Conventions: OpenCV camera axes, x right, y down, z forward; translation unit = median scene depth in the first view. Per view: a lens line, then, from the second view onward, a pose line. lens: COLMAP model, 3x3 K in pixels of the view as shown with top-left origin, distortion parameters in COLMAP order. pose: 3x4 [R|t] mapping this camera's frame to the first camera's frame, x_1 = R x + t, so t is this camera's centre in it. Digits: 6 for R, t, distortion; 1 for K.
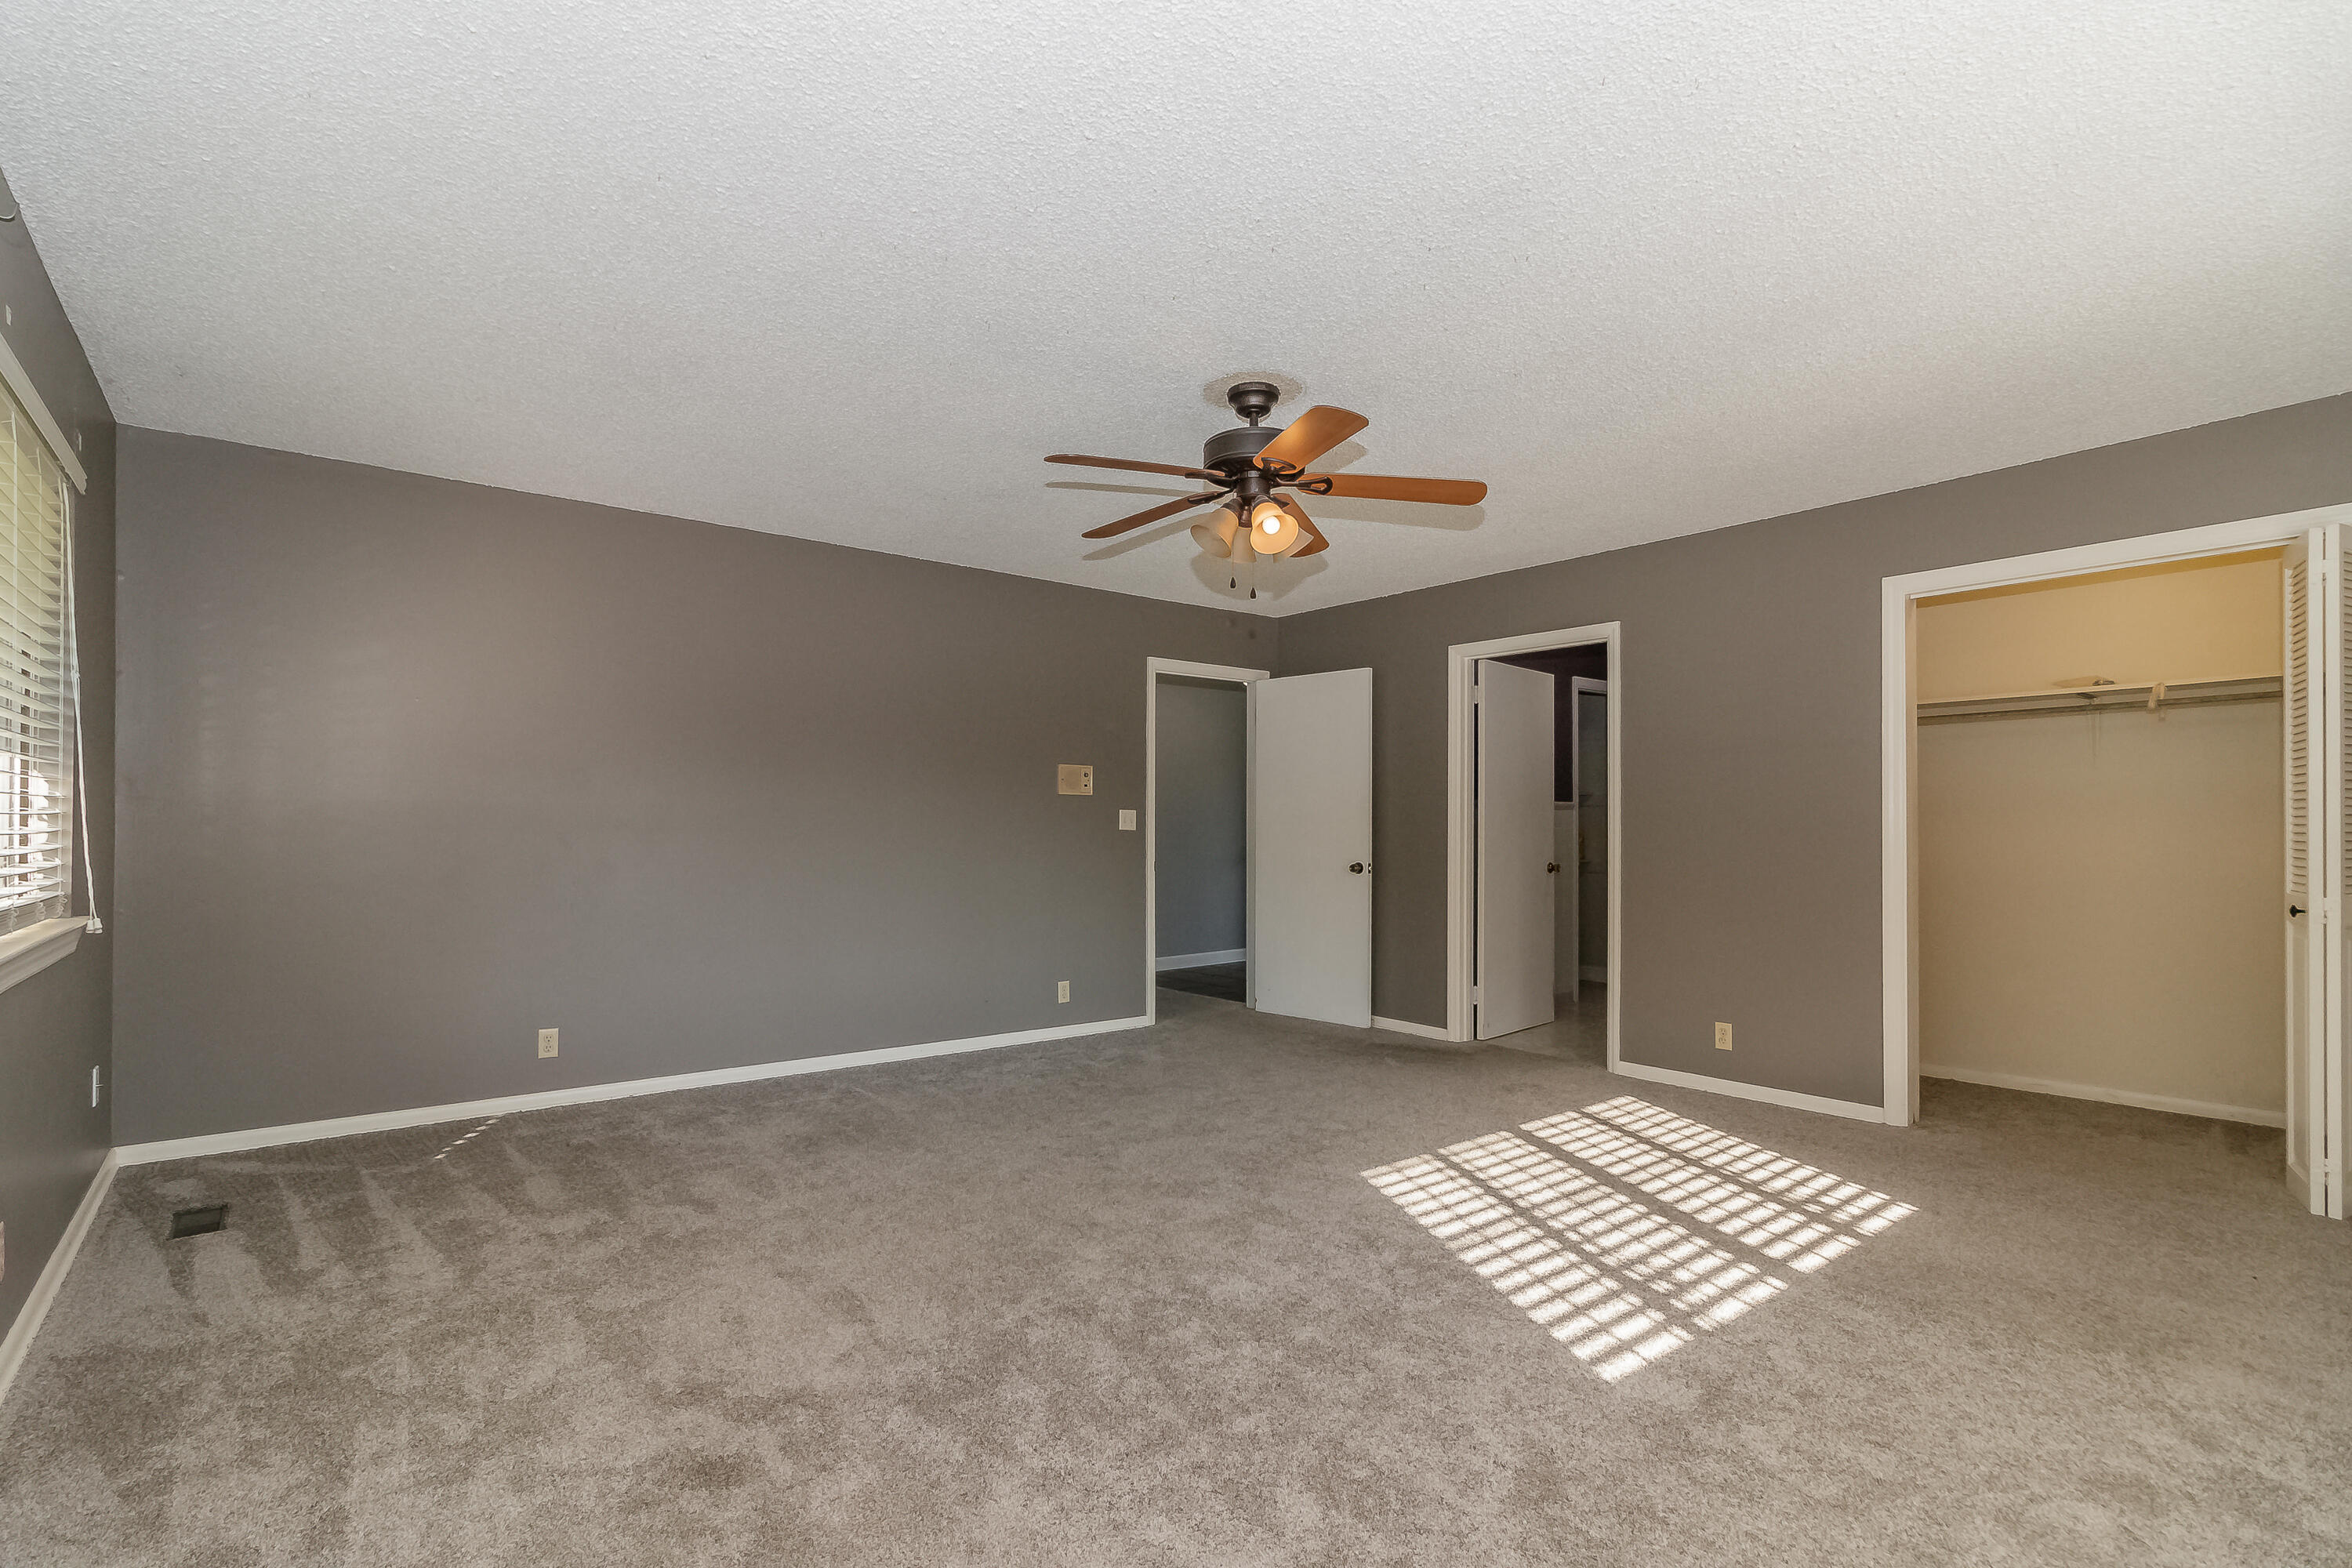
lens RADIAL K [[1105.0, 0, 1112.7], [0, 1105.0, 794.0], [0, 0, 1]] dist [0.001207, 0.000638]
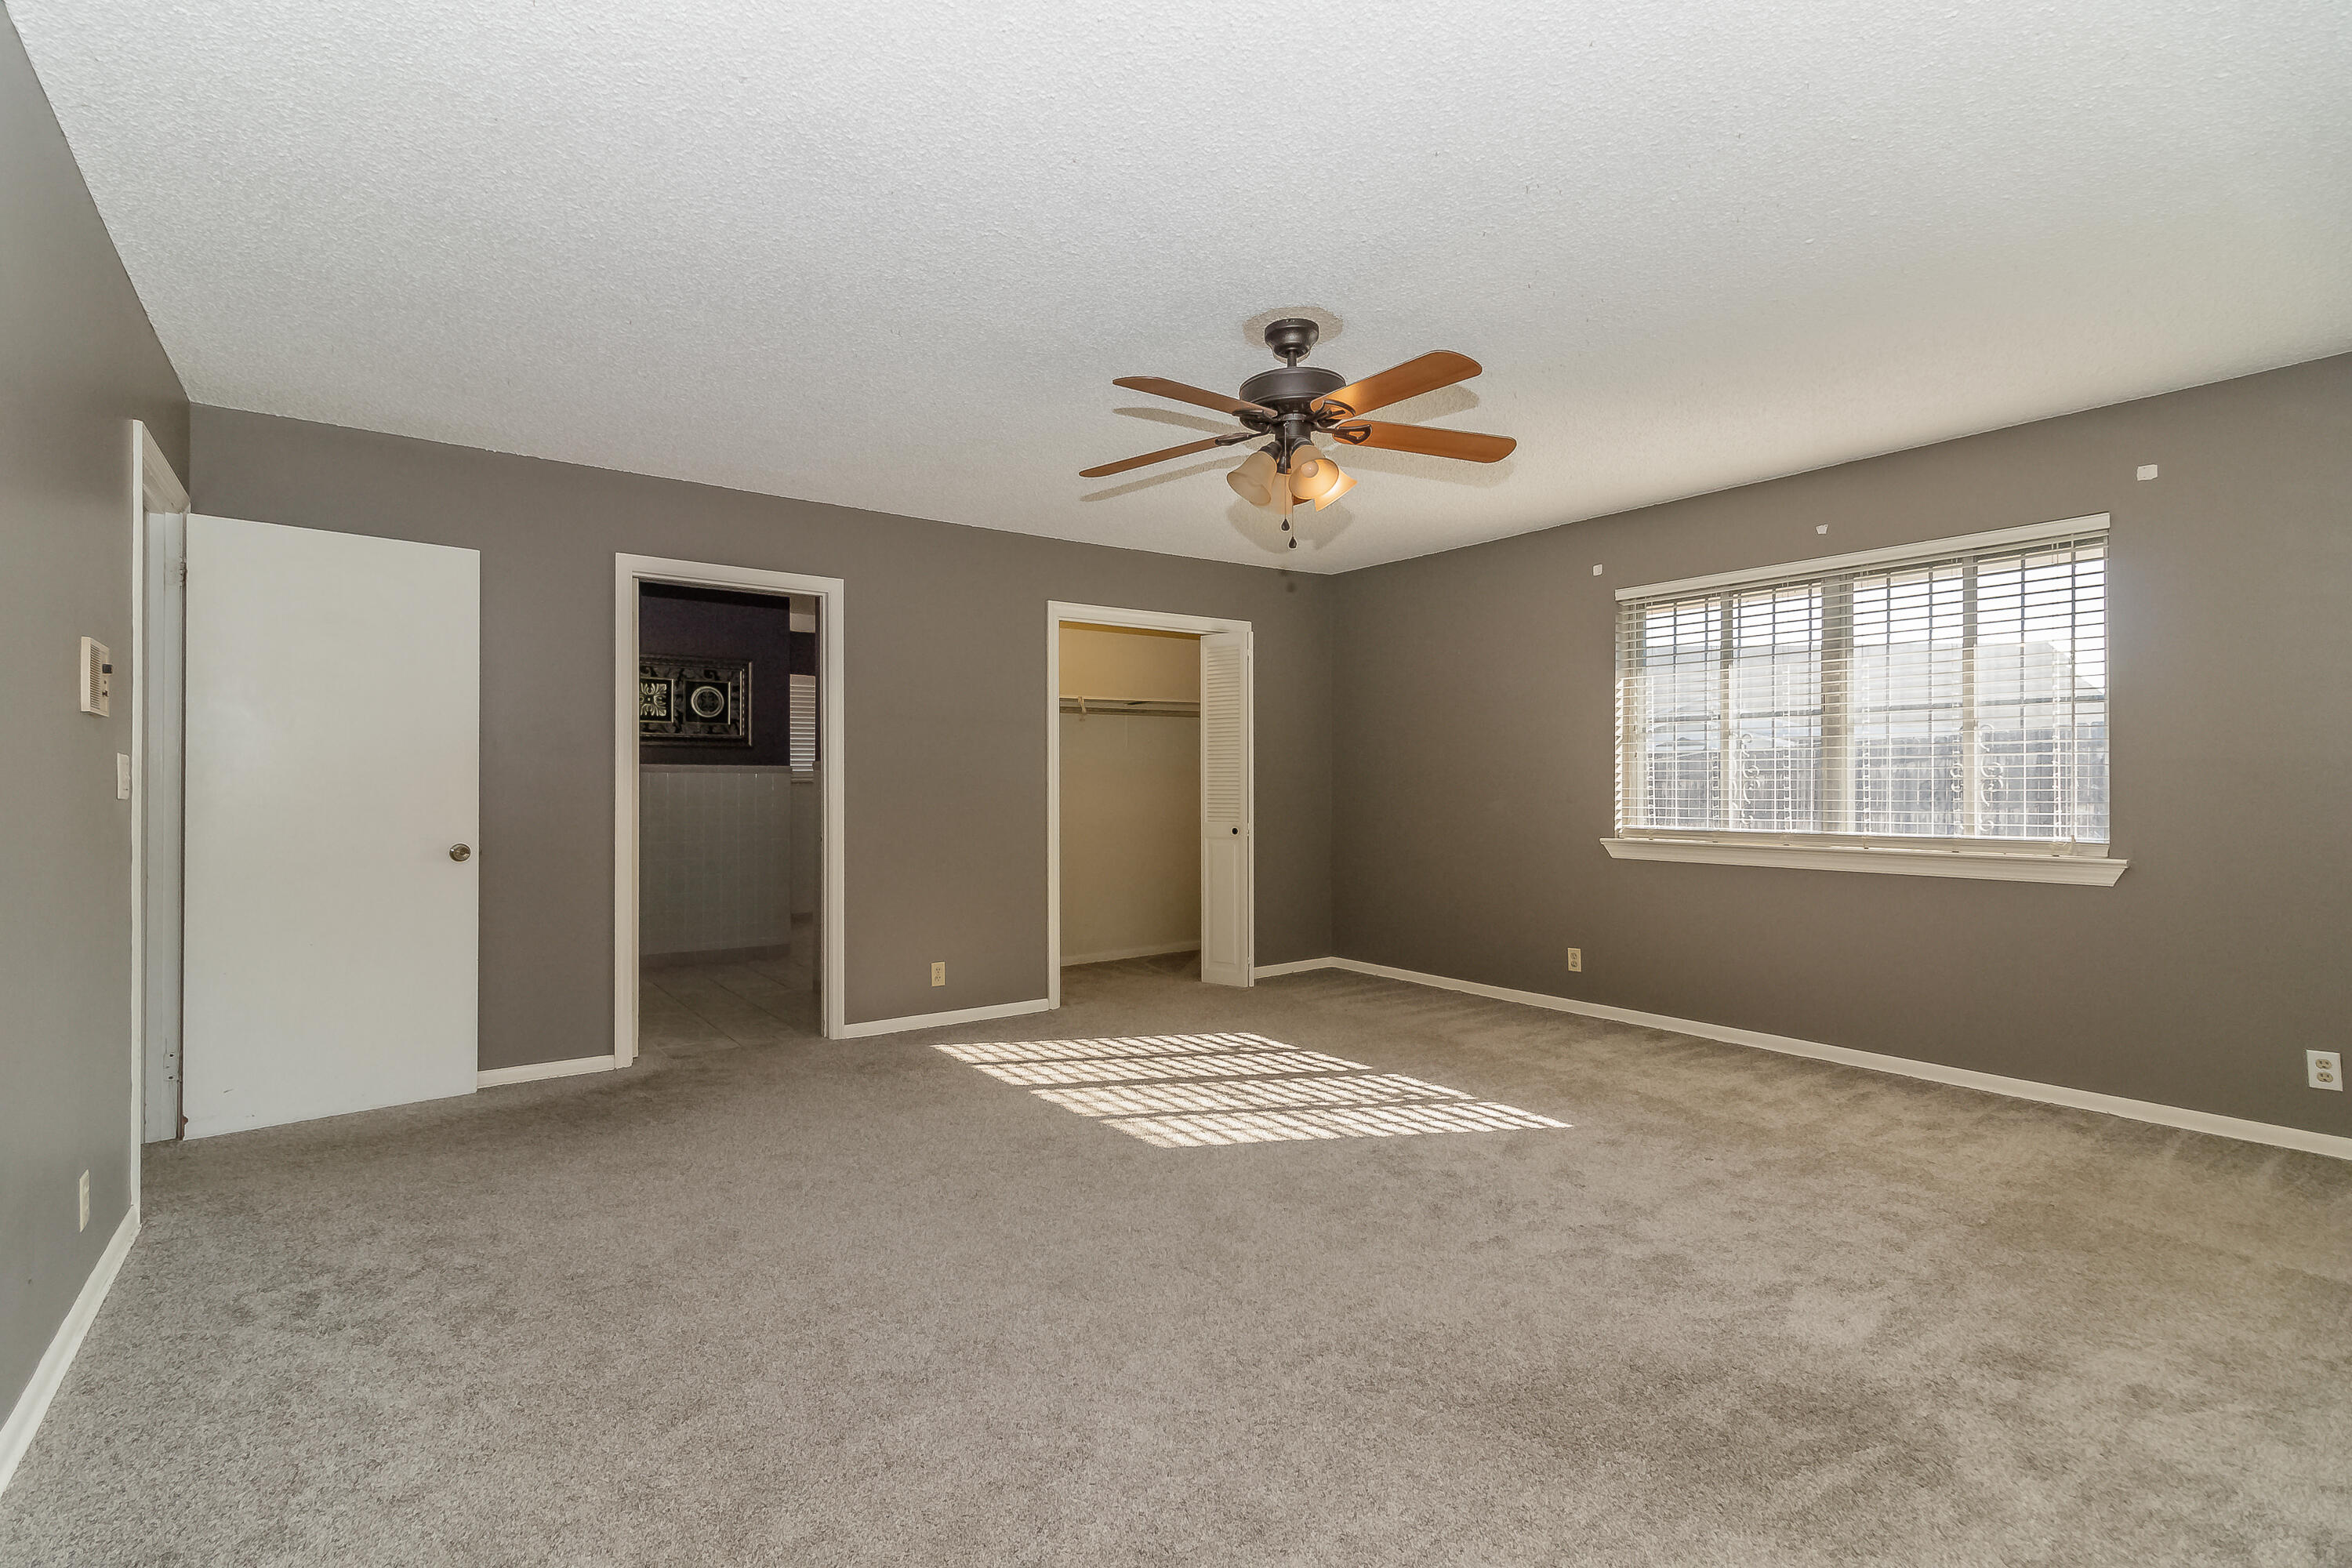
lens RADIAL K [[1126.7, 0, 1169.7], [0, 1126.7, 778.2], [0, 0, 1]] dist [0.002260, -0.000014]
pose [[0.001156, 0.000645, 0.999999, -0.832945], [-0.029934, 0.999552, -0.000610, 0.018950], [-0.999551, -0.029933, 0.001175, 1.079751]]
